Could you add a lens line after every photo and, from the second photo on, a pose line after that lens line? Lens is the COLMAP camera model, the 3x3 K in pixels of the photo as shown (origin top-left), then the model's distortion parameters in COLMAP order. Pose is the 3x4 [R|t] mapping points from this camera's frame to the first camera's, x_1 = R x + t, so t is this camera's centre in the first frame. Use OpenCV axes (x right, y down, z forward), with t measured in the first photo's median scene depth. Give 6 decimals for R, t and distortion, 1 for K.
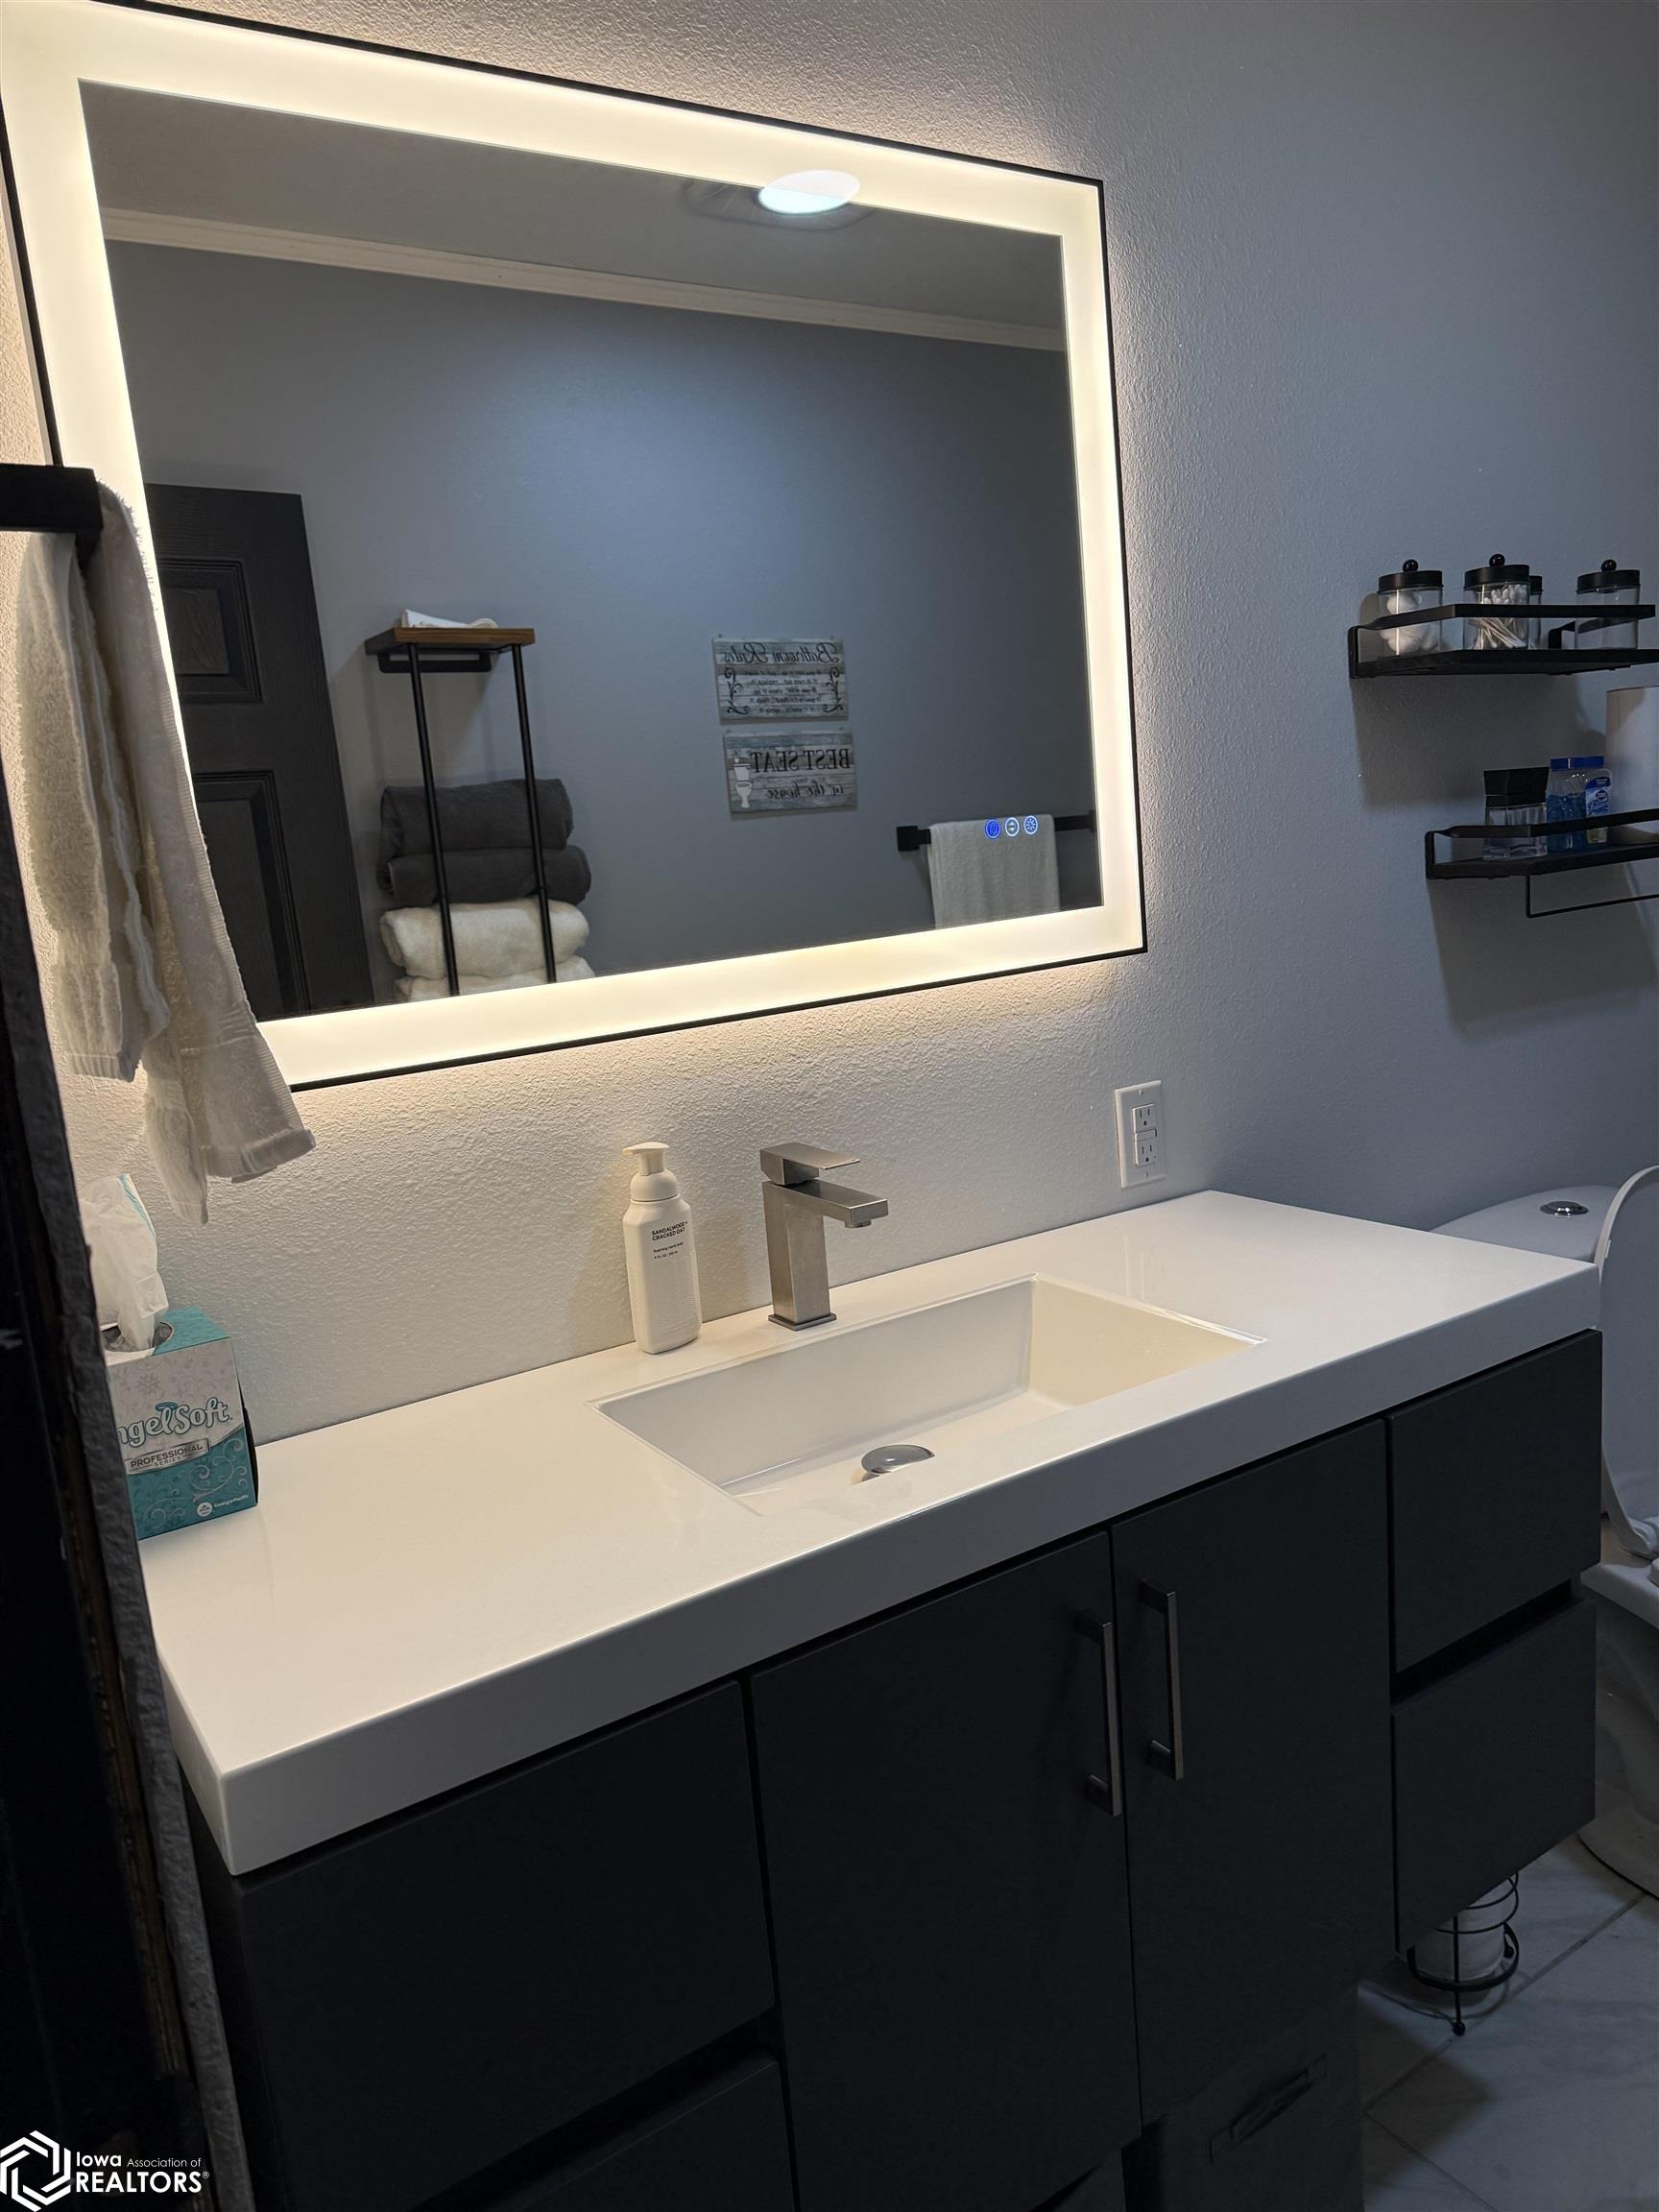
lens RADIAL K [[1558.9, 0, 829.5], [0, 1558.9, 1106.0], [0, 0, 1]] dist [0.057686, -0.035549]
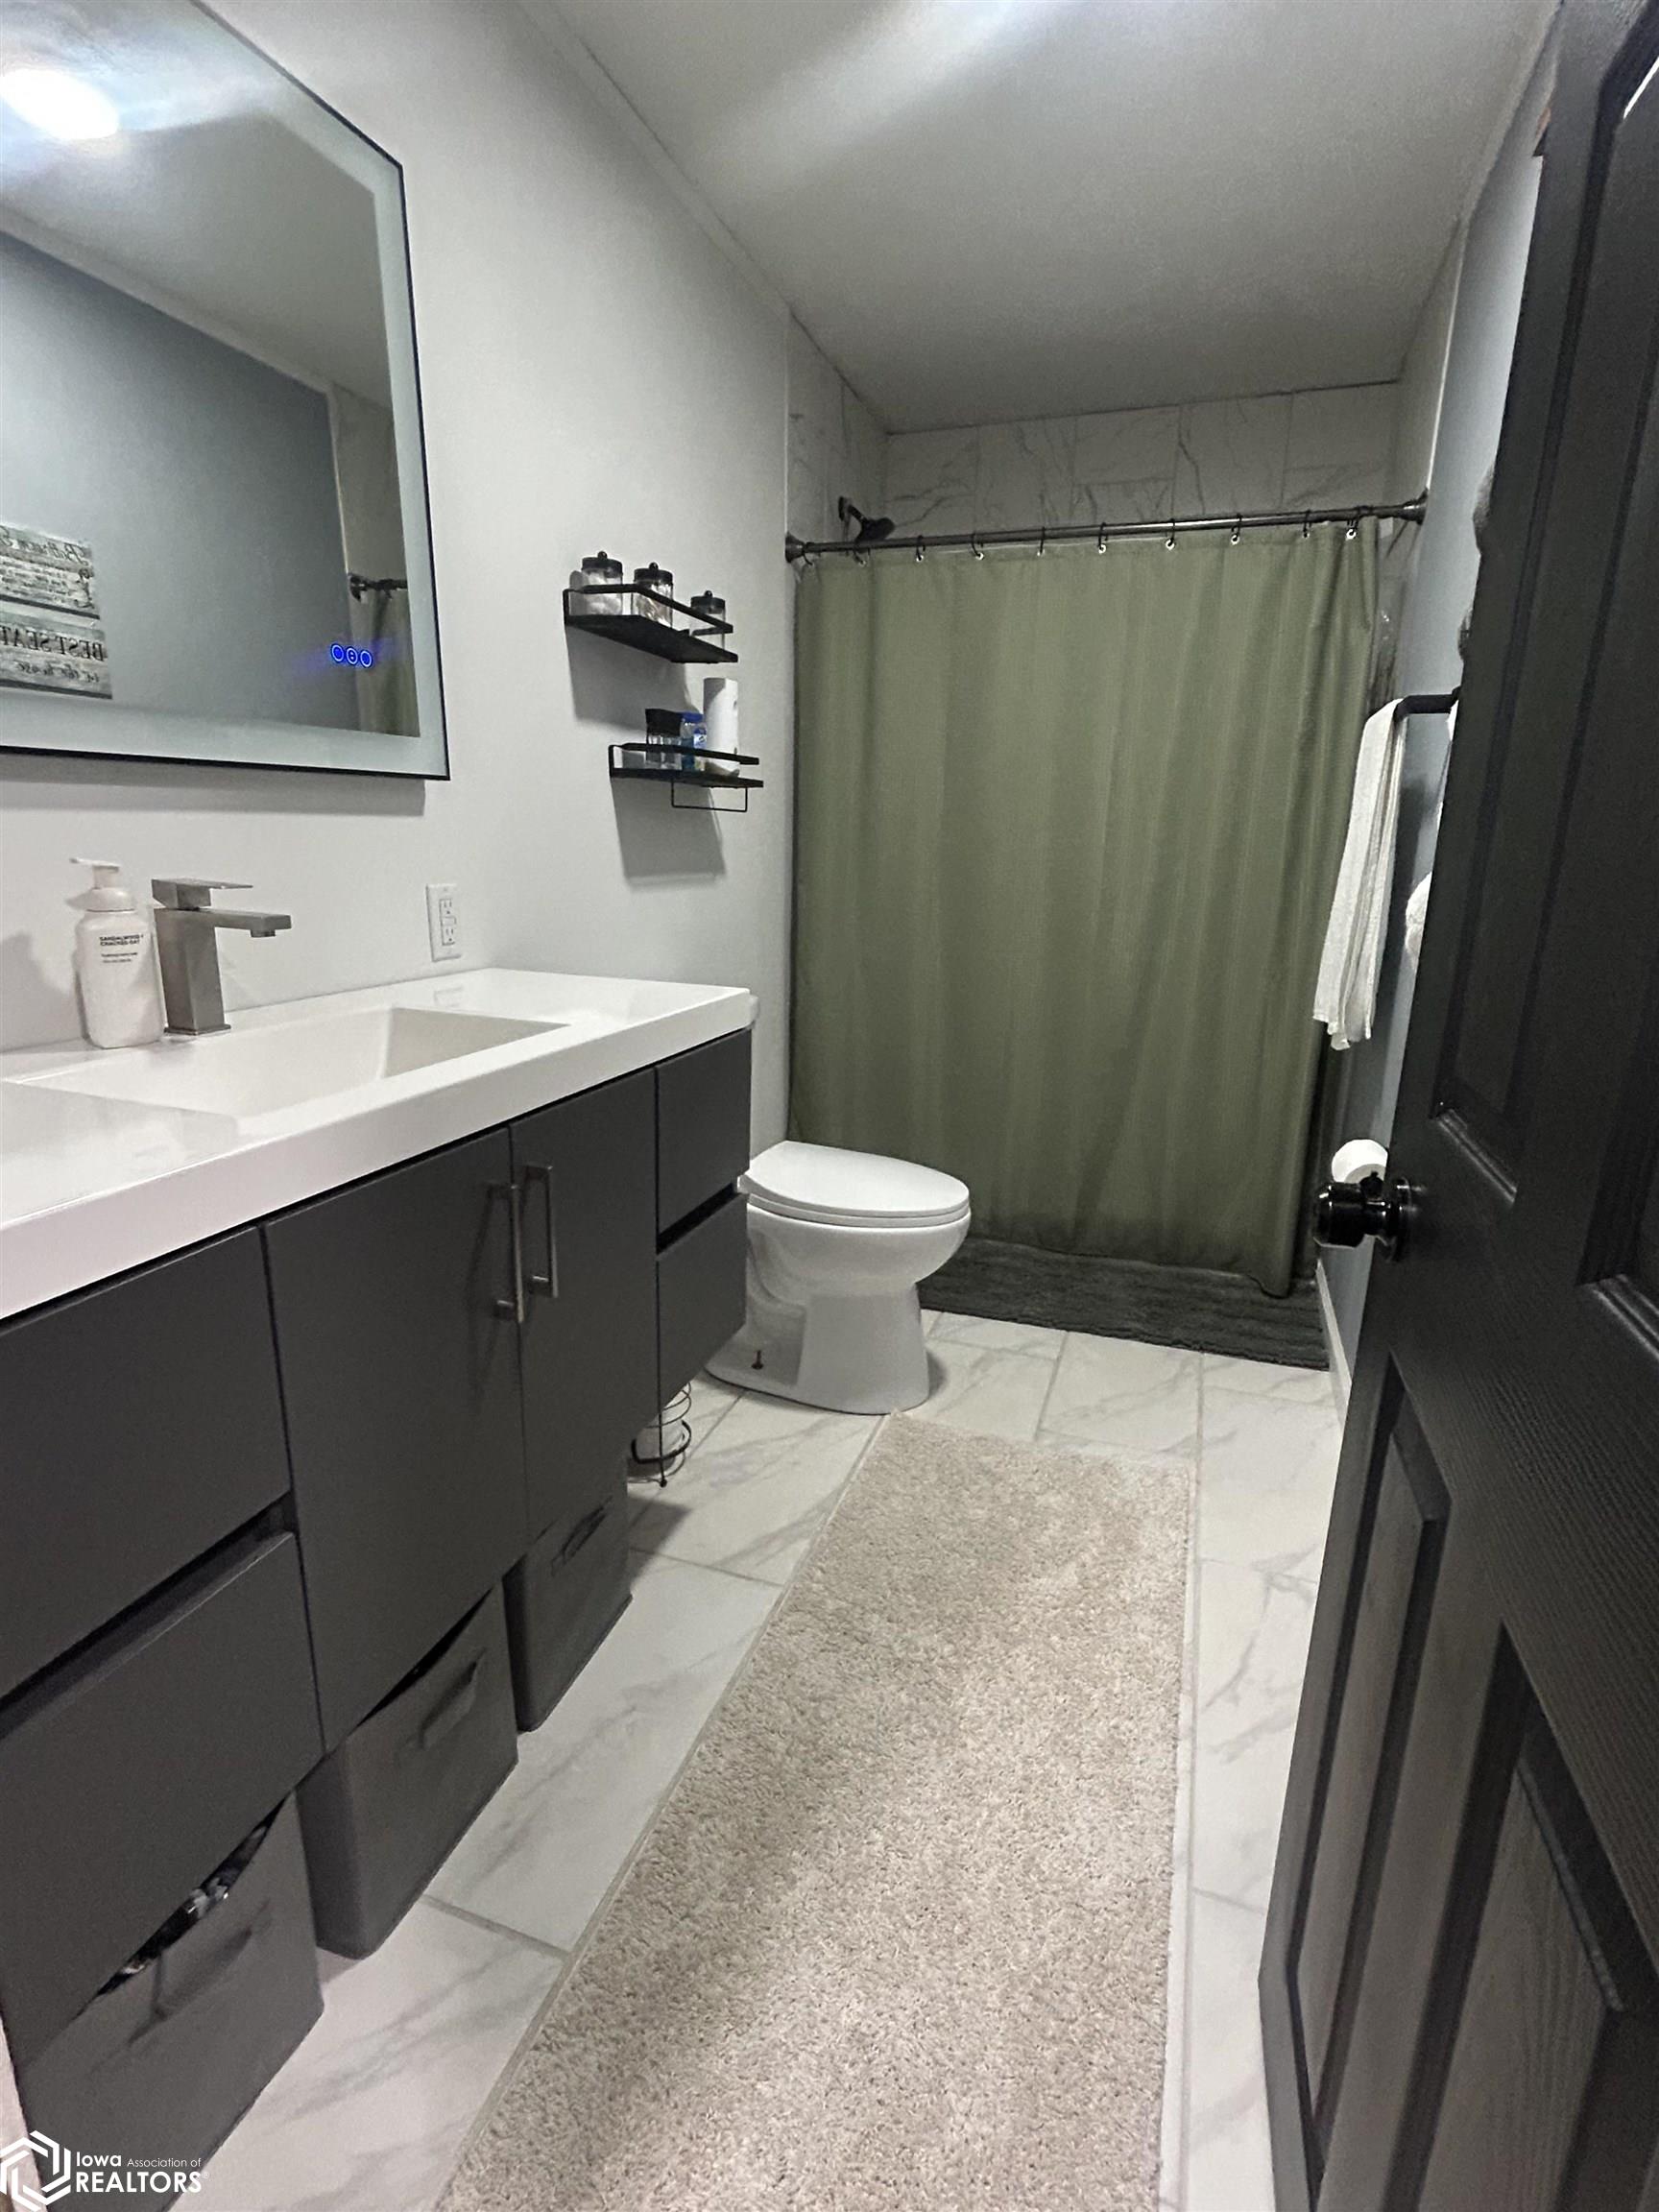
lens RADIAL K [[1075.0, 0, 829.5], [0, 1075.0, 1106.0], [0, 0, 1]] dist [0.002366, 0.000784]
pose [[0.779278, -0.045087, 0.625054, -0.128636], [0.020599, 0.998712, 0.046358, 0.138545], [-0.626340, -0.023250, 0.779203, 0.045923]]
